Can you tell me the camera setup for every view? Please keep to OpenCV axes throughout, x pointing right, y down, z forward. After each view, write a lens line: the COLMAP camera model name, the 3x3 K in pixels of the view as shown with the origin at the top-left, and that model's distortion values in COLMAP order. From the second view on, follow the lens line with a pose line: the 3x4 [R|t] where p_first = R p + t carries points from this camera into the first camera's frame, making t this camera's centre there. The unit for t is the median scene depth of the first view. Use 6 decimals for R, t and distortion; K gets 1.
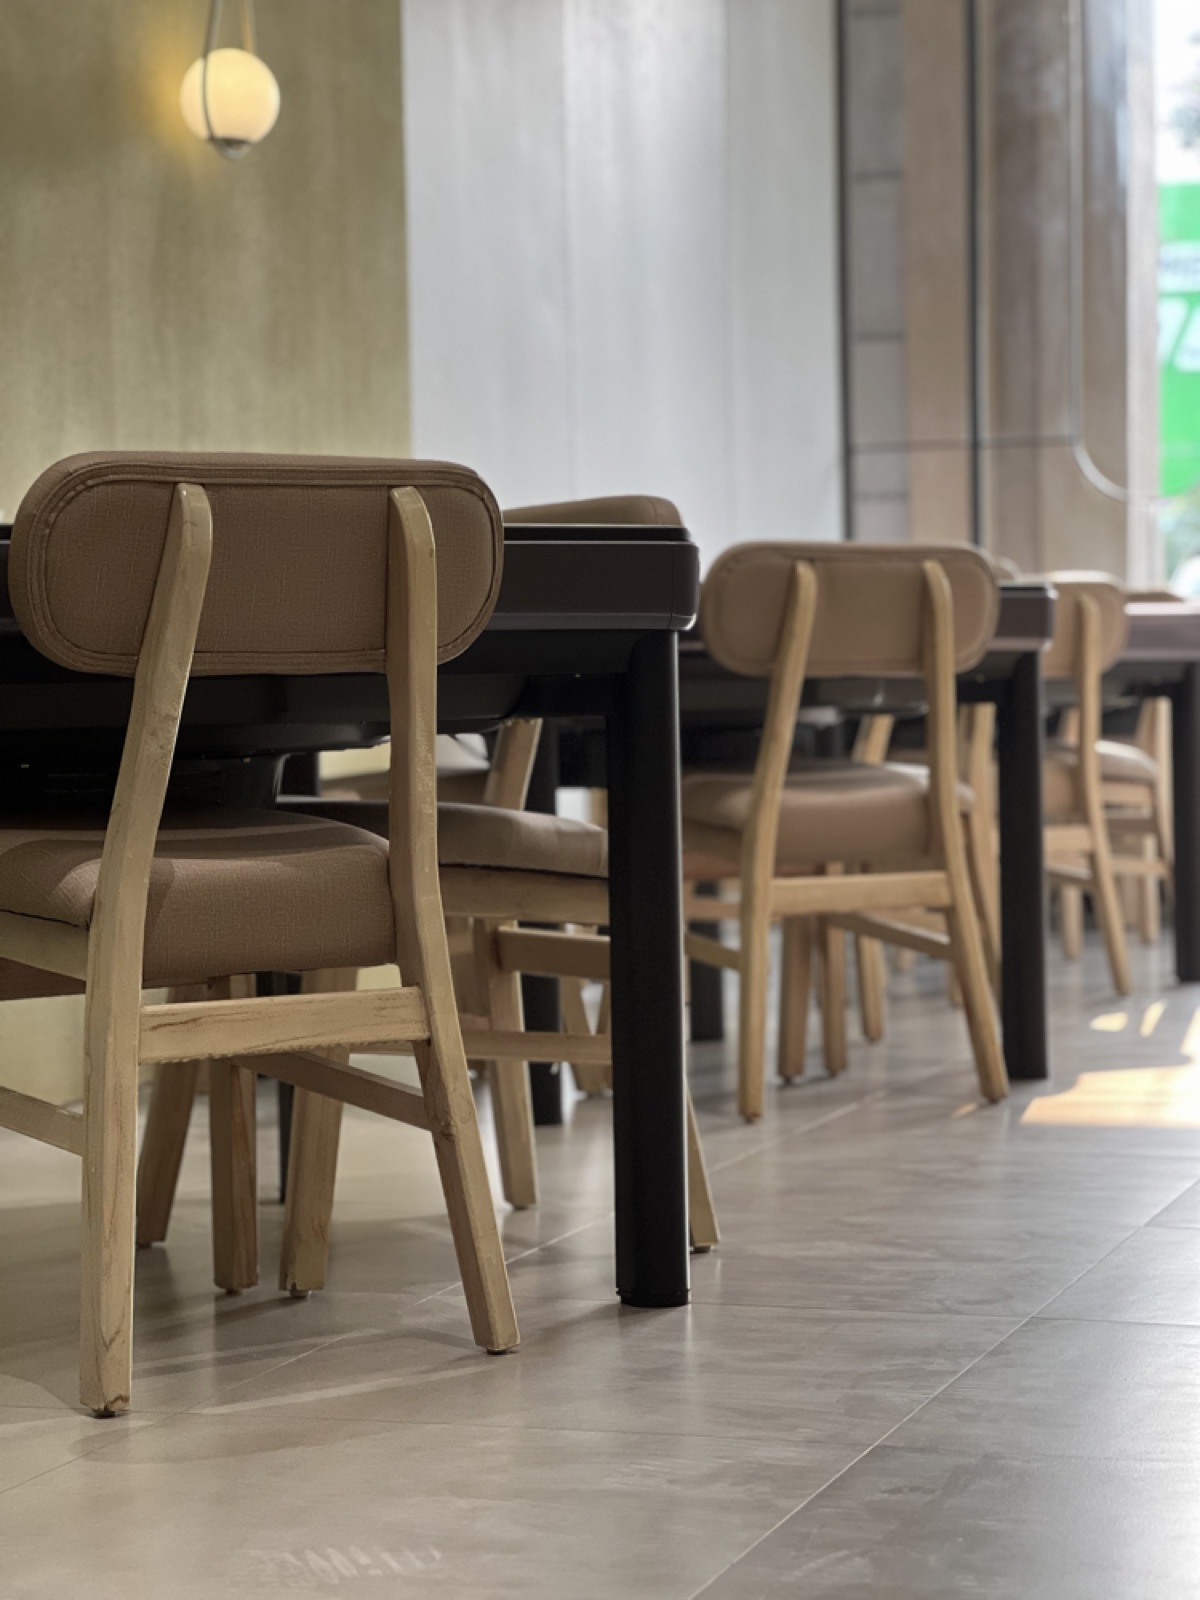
lens RADIAL K [[3623.1, 0, 595.9], [0, 3623.1, 824.0], [0, 0, 1]] dist [-0.219435, 5.910677]
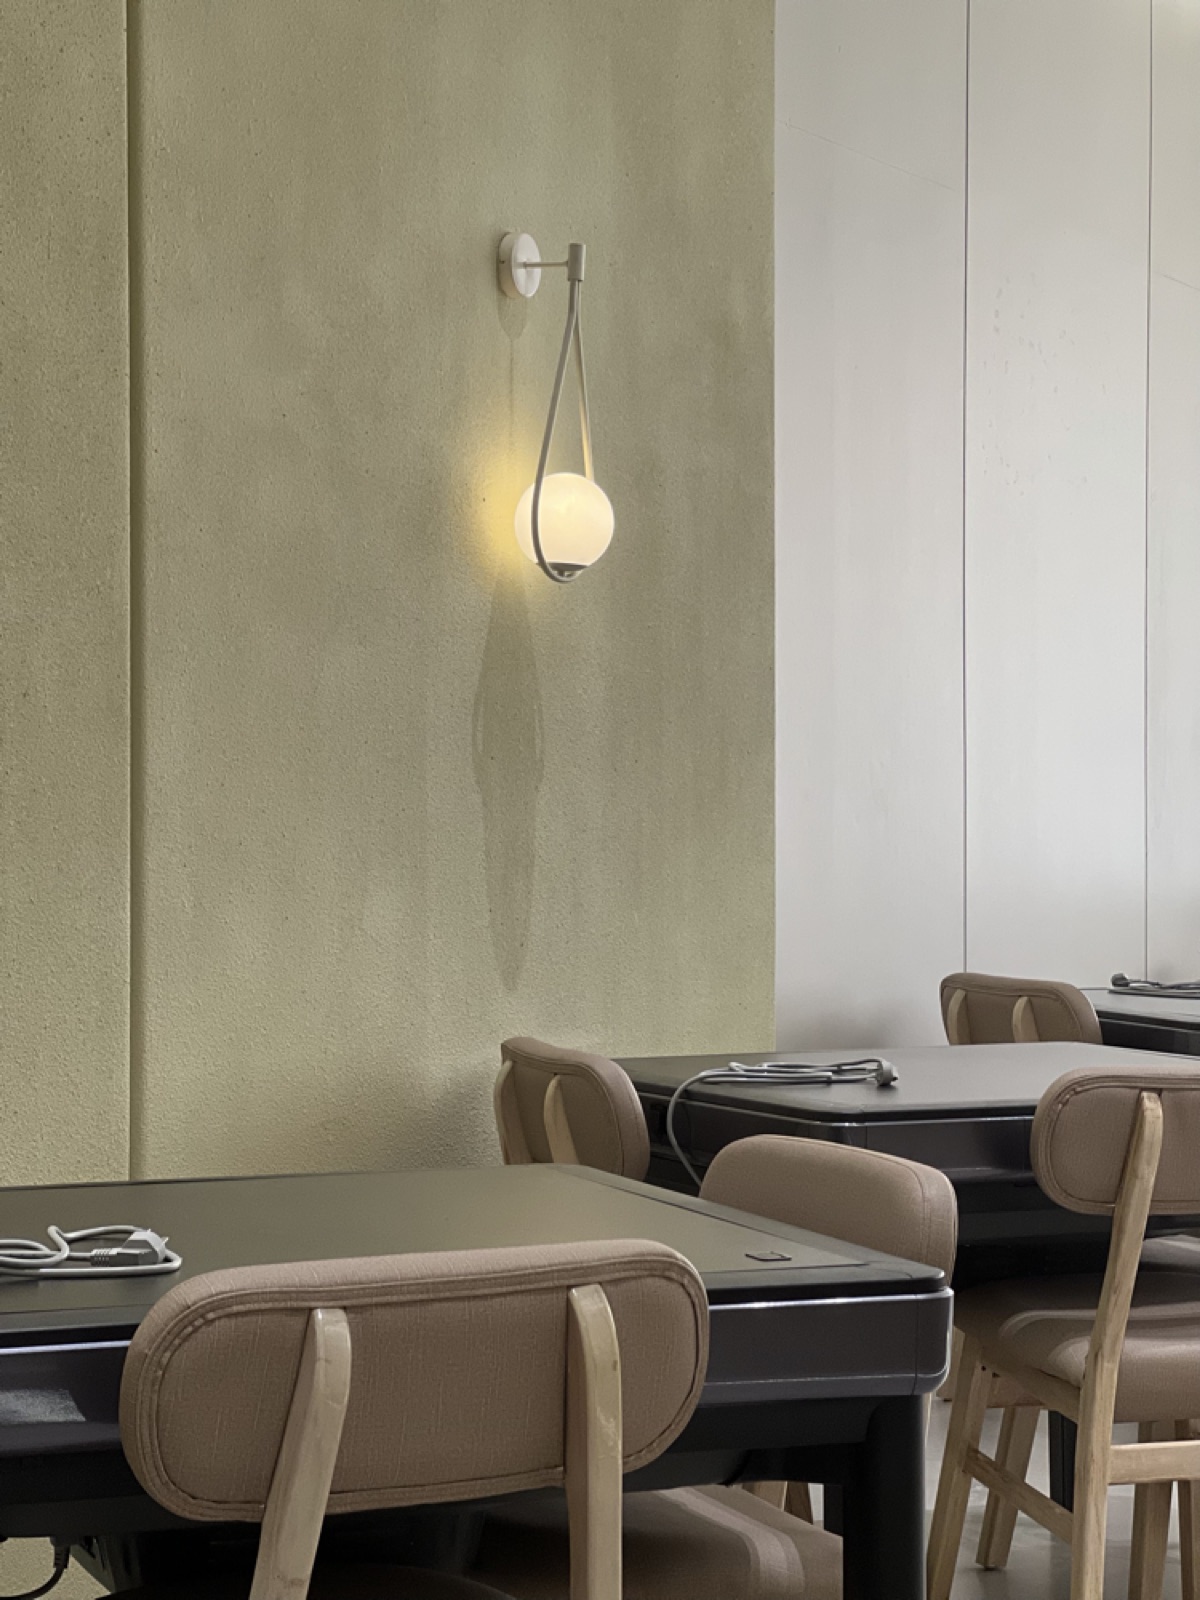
lens RADIAL K [[3623.1, 0, 595.9], [0, 3623.1, 824.0], [0, 0, 1]] dist [-0.219435, 5.910677]
pose [[0.991037, 0.017167, -0.132477, 0.064532], [-0.020893, 0.999423, -0.026788, -0.185636], [0.131941, 0.029316, 0.990824, 0.135957]]
